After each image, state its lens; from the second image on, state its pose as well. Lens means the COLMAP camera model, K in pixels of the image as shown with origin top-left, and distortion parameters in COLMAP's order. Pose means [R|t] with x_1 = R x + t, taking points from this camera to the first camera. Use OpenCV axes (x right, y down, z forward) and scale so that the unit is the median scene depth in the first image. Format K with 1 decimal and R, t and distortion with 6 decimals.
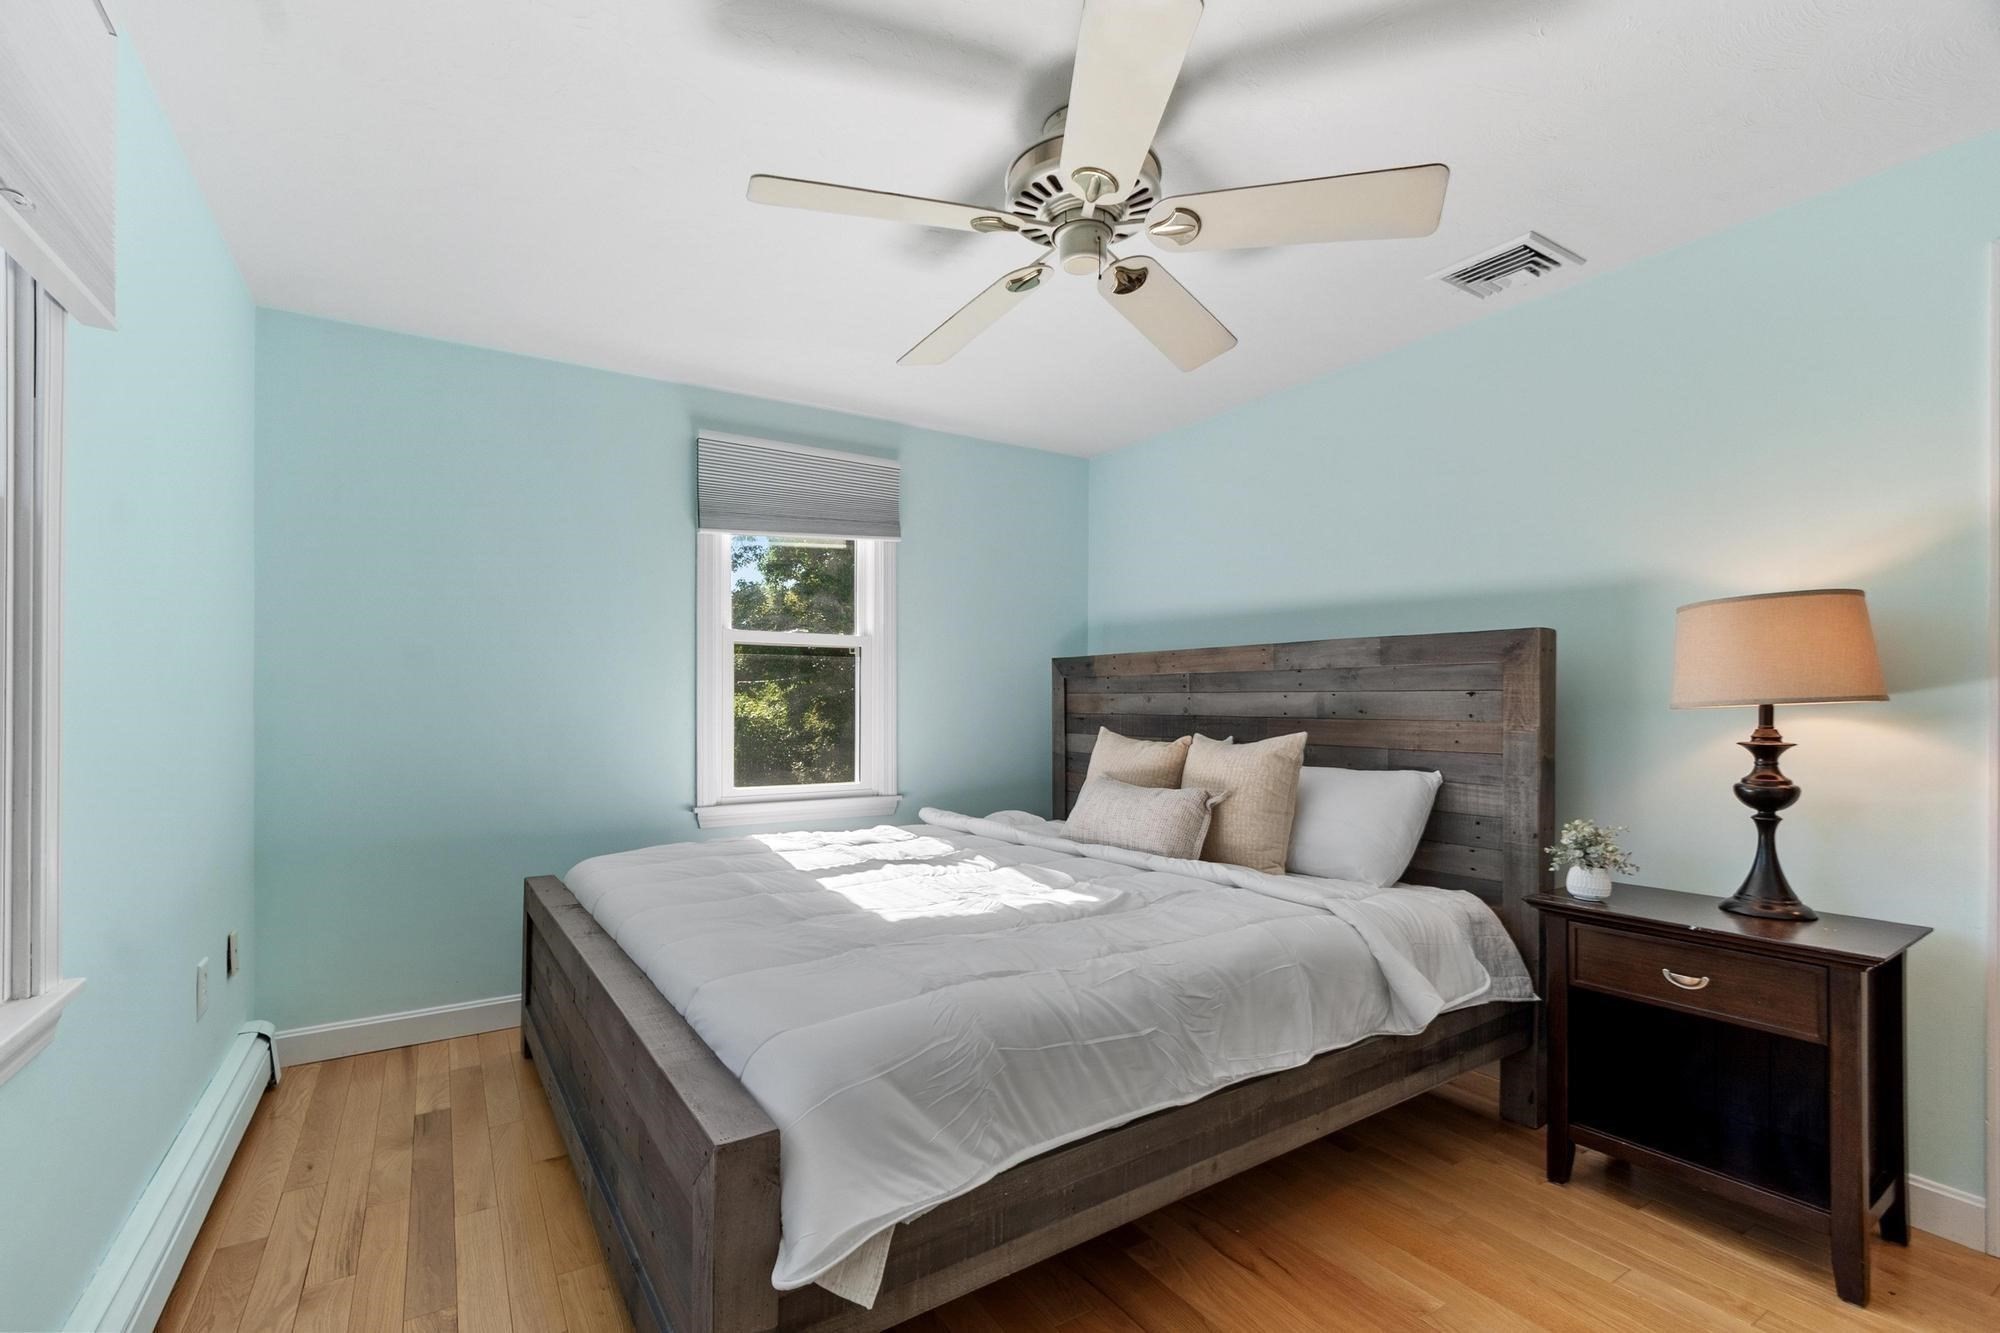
lens RADIAL K [[885.4, 0, 997.8], [0, 885.4, 683.6], [0, 0, 1]] dist [-0.002326, -0.000073]
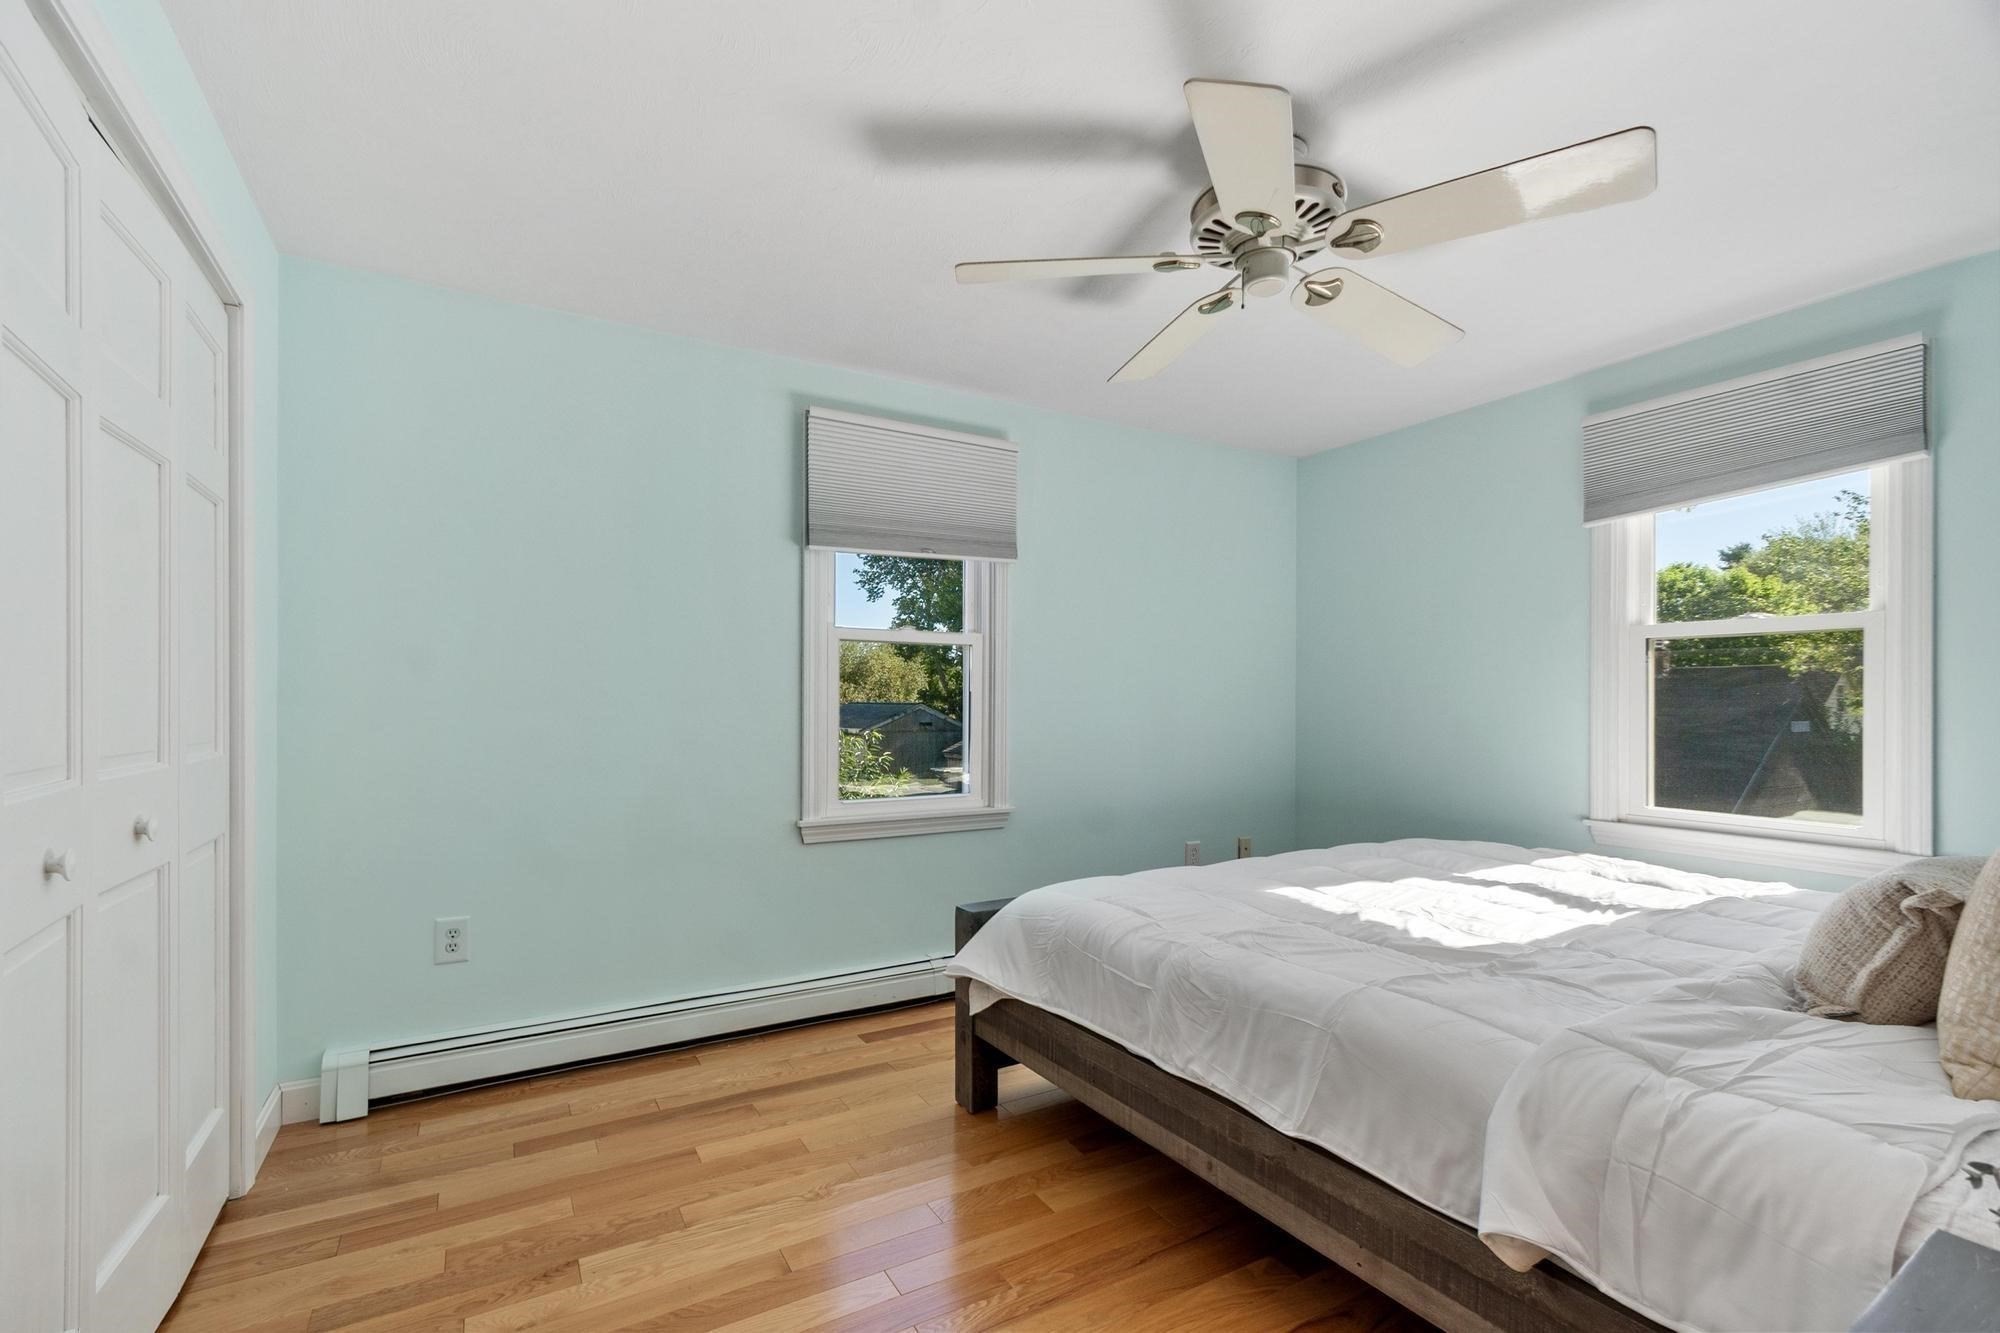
lens RADIAL K [[885.4, 0, 975.1], [0, 885.4, 705.7], [0, 0, 1]] dist [-0.002326, -0.000073]
pose [[-0.054069, 0.001041, -0.998537, 1.258522], [0.012170, 0.999926, 0.000383, 0.020085], [0.998463, -0.012132, -0.054078, 0.792579]]
